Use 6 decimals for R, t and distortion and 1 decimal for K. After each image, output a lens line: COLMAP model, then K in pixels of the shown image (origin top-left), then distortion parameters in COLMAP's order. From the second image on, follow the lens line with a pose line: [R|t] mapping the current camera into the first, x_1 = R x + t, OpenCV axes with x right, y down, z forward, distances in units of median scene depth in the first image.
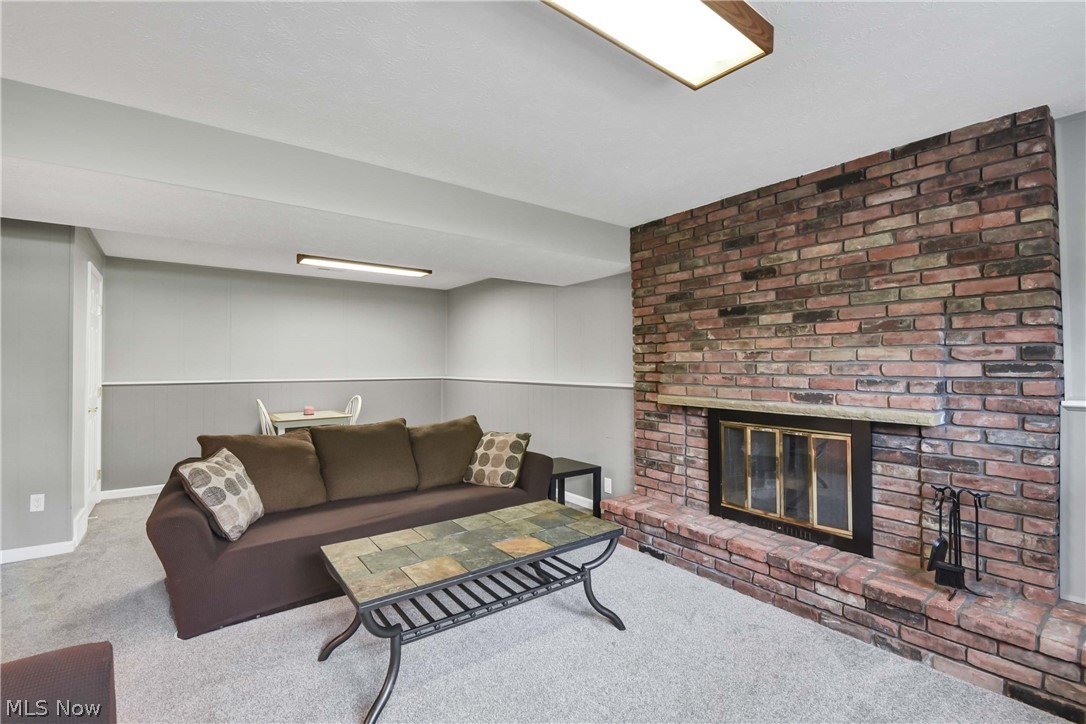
lens RADIAL K [[494.6, 0, 564.3], [0, 494.6, 357.2], [0, 0, 1]] dist [-0.003798, -0.009796]
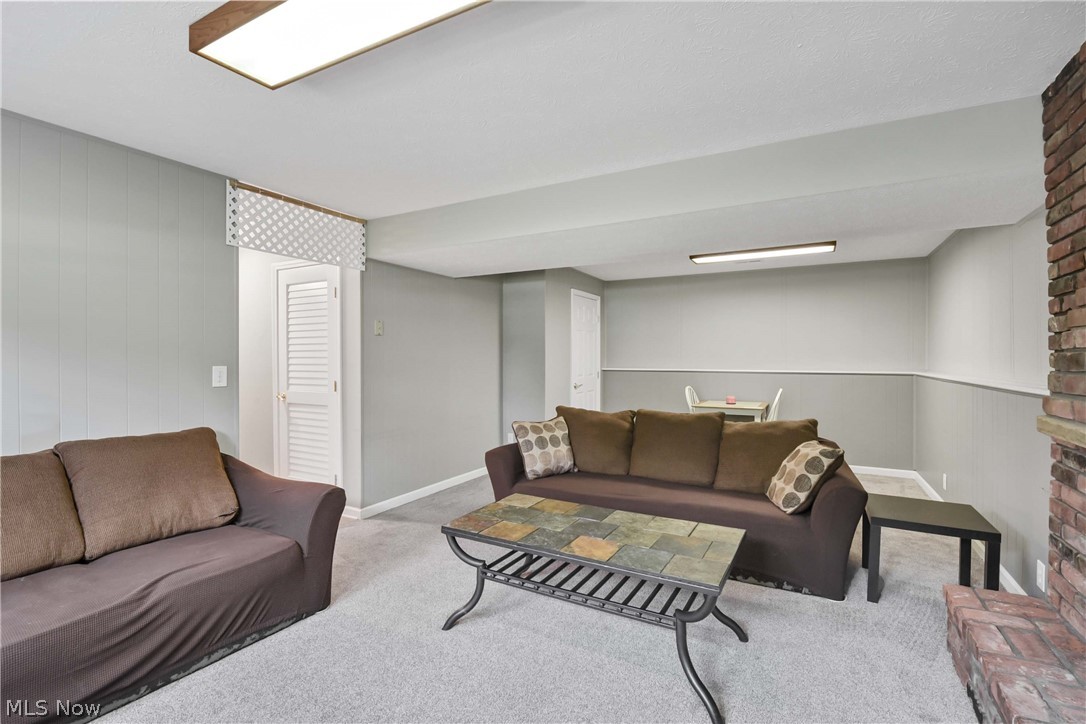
lens RADIAL K [[494.6, 0, 539.1], [0, 494.6, 360.4], [0, 0, 1]] dist [-0.003798, -0.009796]
pose [[0.370547, 0.007108, -0.928787, 0.554143], [0.013403, 0.999826, 0.012999, 0.009167], [0.928717, -0.017265, 0.370387, 0.419741]]
